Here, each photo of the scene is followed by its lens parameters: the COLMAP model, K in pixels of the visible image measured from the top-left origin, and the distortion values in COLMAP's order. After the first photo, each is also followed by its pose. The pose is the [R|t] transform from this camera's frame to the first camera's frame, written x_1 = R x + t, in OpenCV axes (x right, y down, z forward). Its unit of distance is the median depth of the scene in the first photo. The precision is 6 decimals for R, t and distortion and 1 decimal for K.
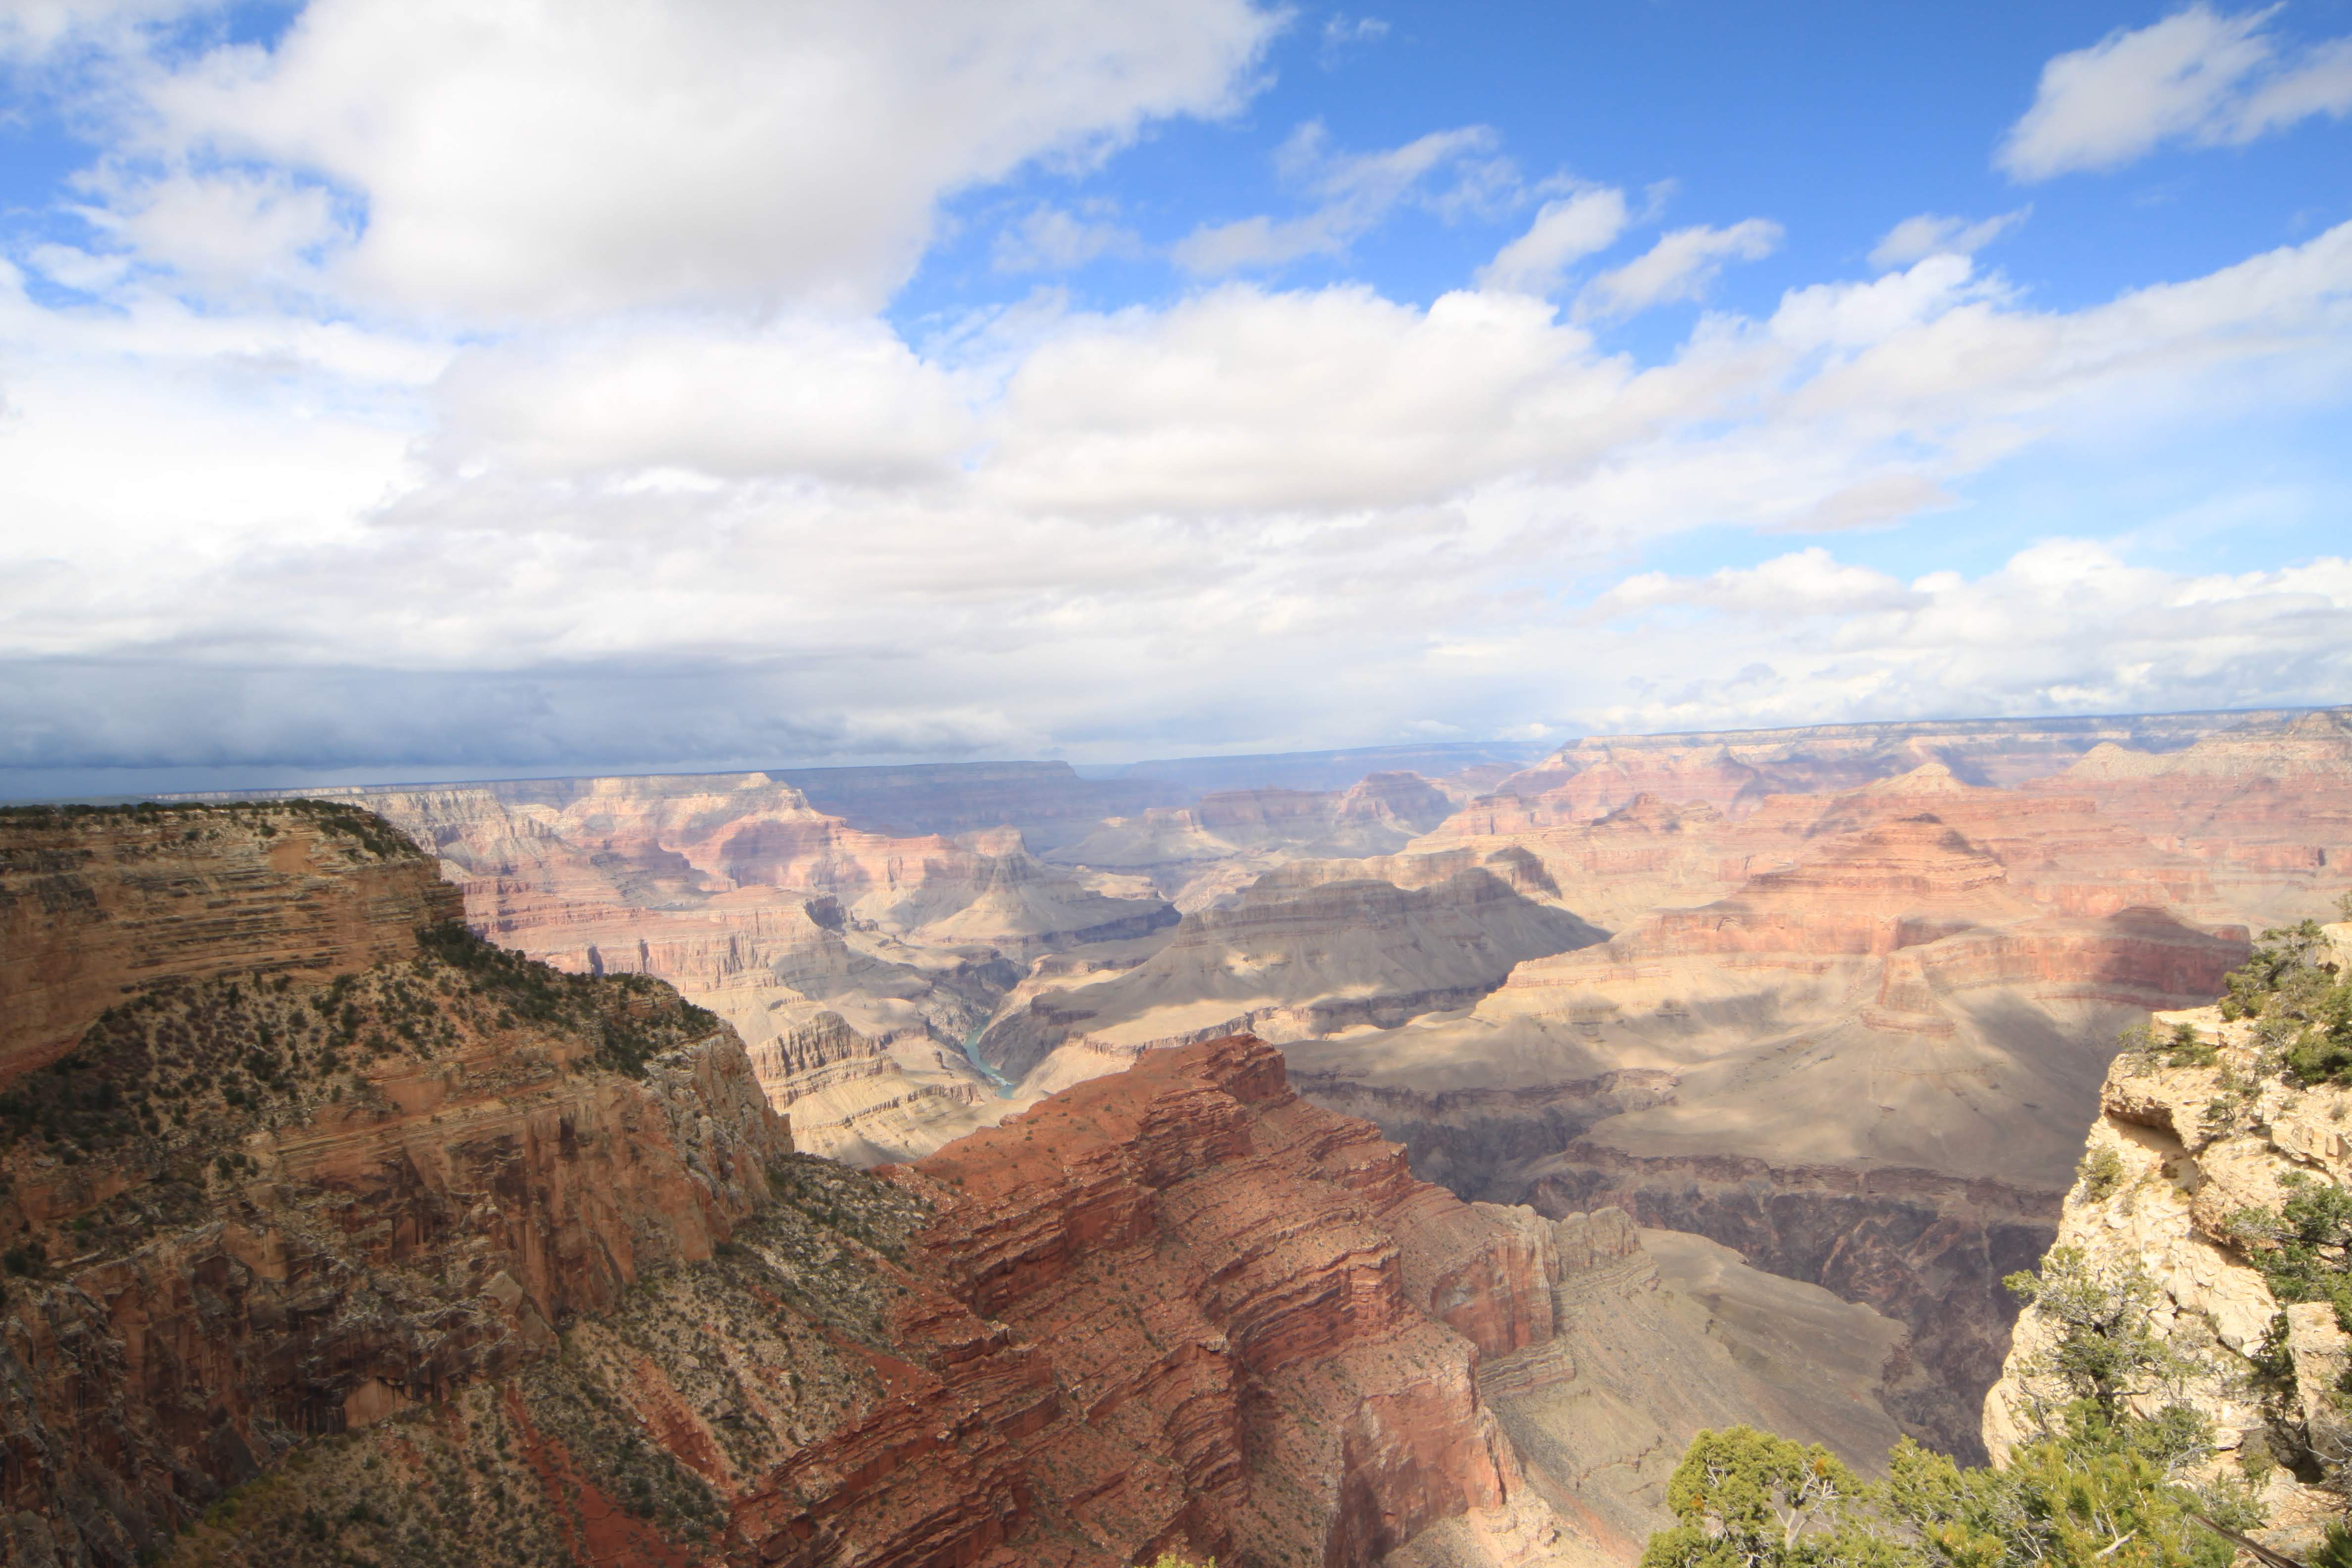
lens RADIAL K [[1345.3, 0, 1176.0], [0, 1345.3, 784.0], [0, 0, 1]] dist [-0.014180, 0.003474]
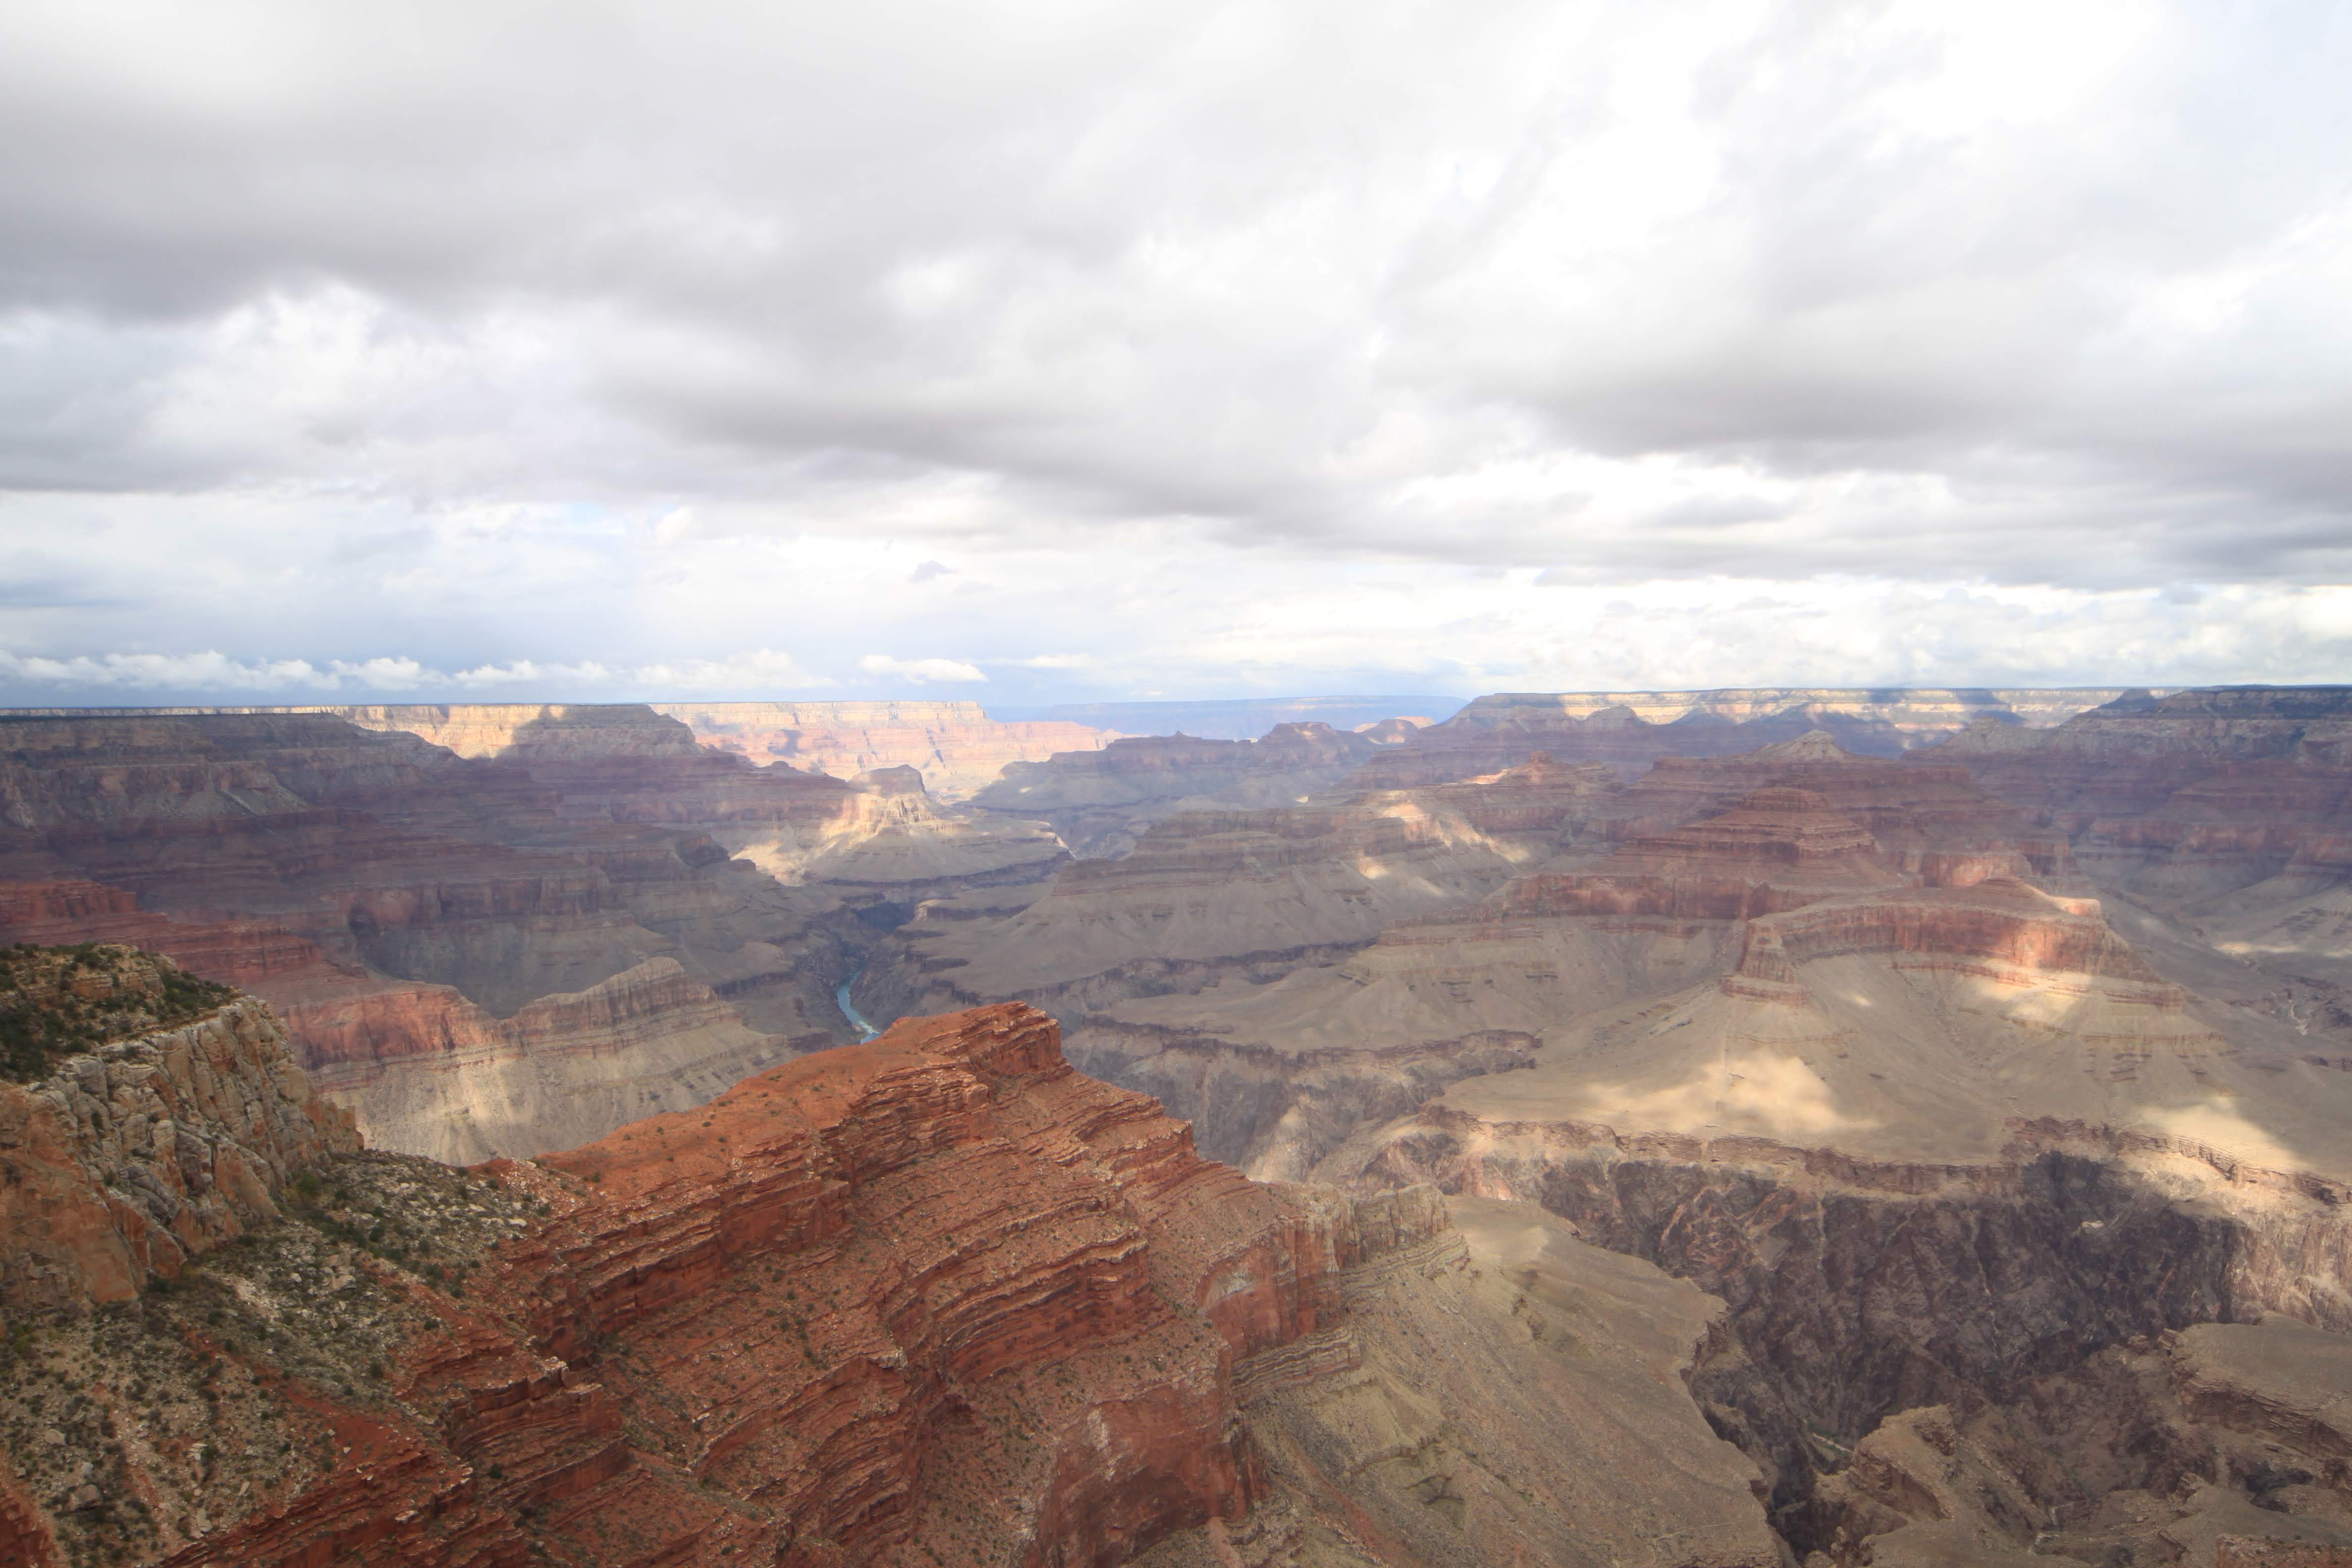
lens RADIAL K [[1345.3, 0, 1176.0], [0, 1345.3, 784.0], [0, 0, 1]] dist [-0.014180, 0.003474]
pose [[0.998040, 0.026194, 0.056825, 0.159828], [-0.028463, 0.998815, 0.039489, -0.006329], [-0.055723, -0.041029, 0.997603, 0.115383]]
